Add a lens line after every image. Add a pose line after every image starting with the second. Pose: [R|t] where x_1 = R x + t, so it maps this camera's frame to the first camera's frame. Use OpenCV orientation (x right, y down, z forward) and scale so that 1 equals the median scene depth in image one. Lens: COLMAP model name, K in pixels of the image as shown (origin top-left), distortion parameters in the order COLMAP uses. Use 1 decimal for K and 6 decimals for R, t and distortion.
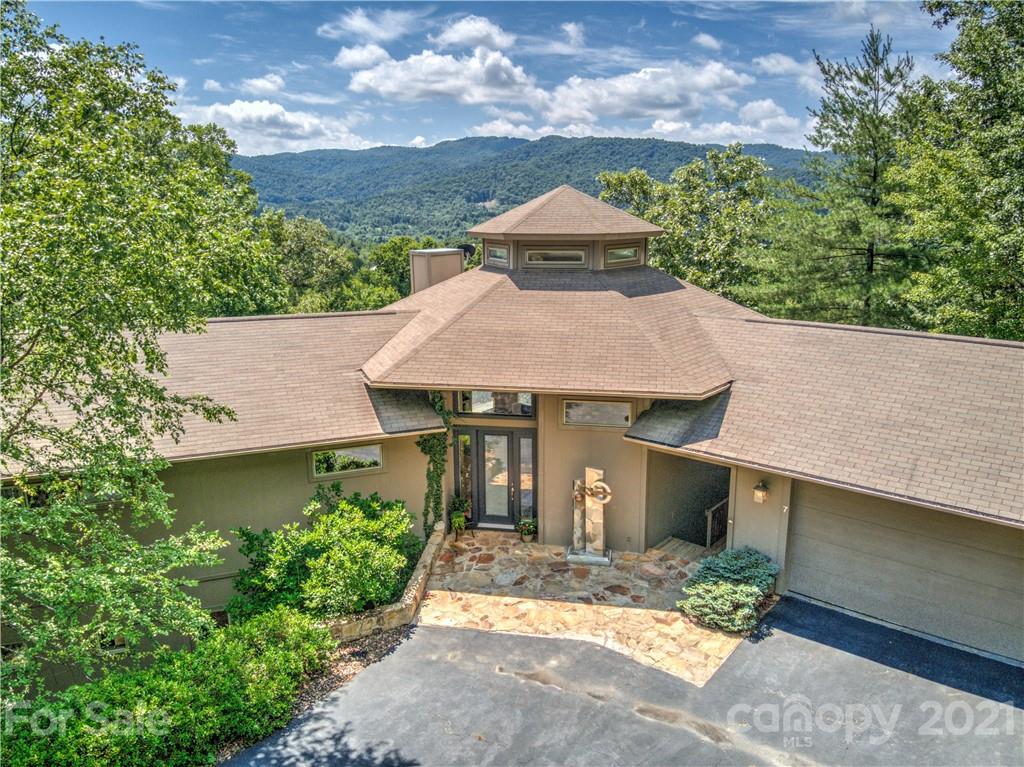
lens RADIAL K [[726.0, 0, 512.0], [0, 726.0, 383.5], [0, 0, 1]] dist [0.068028, -0.179498]
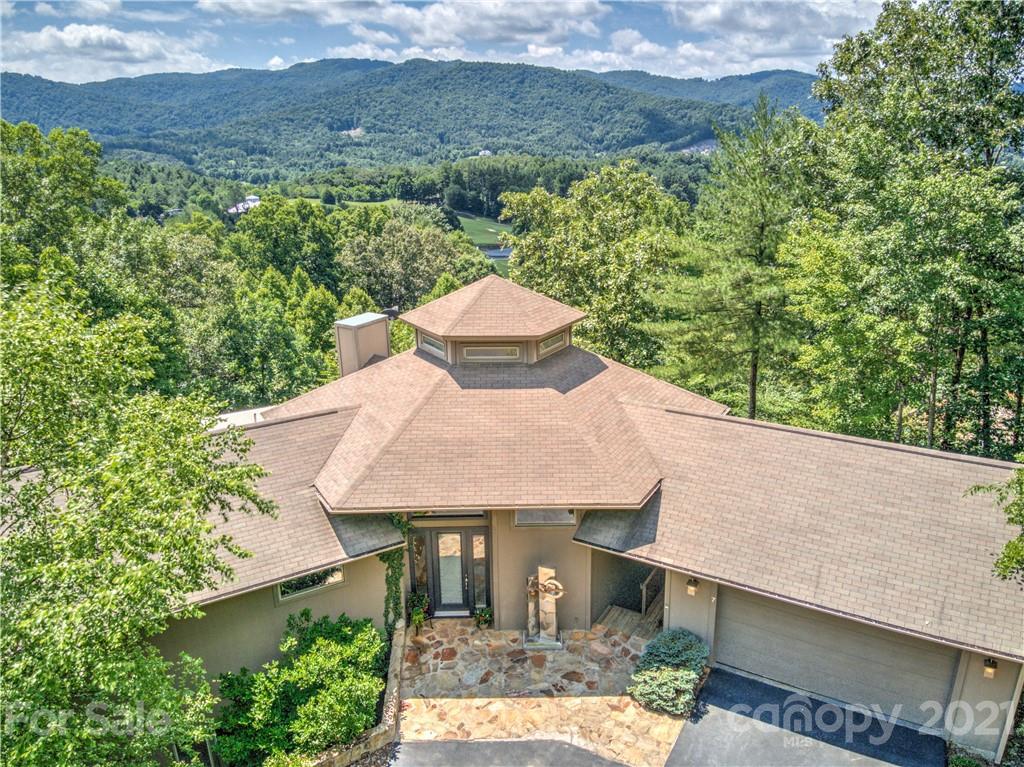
lens RADIAL K [[737.0, 0, 533.4], [0, 737.0, 379.4], [0, 0, 1]] dist [0.090363, -0.239131]
pose [[0.981247, -0.060378, 0.183054, -0.097759], [0.046127, 0.995635, 0.081138, -0.269960], [-0.187154, -0.071173, 0.979749, -0.079331]]
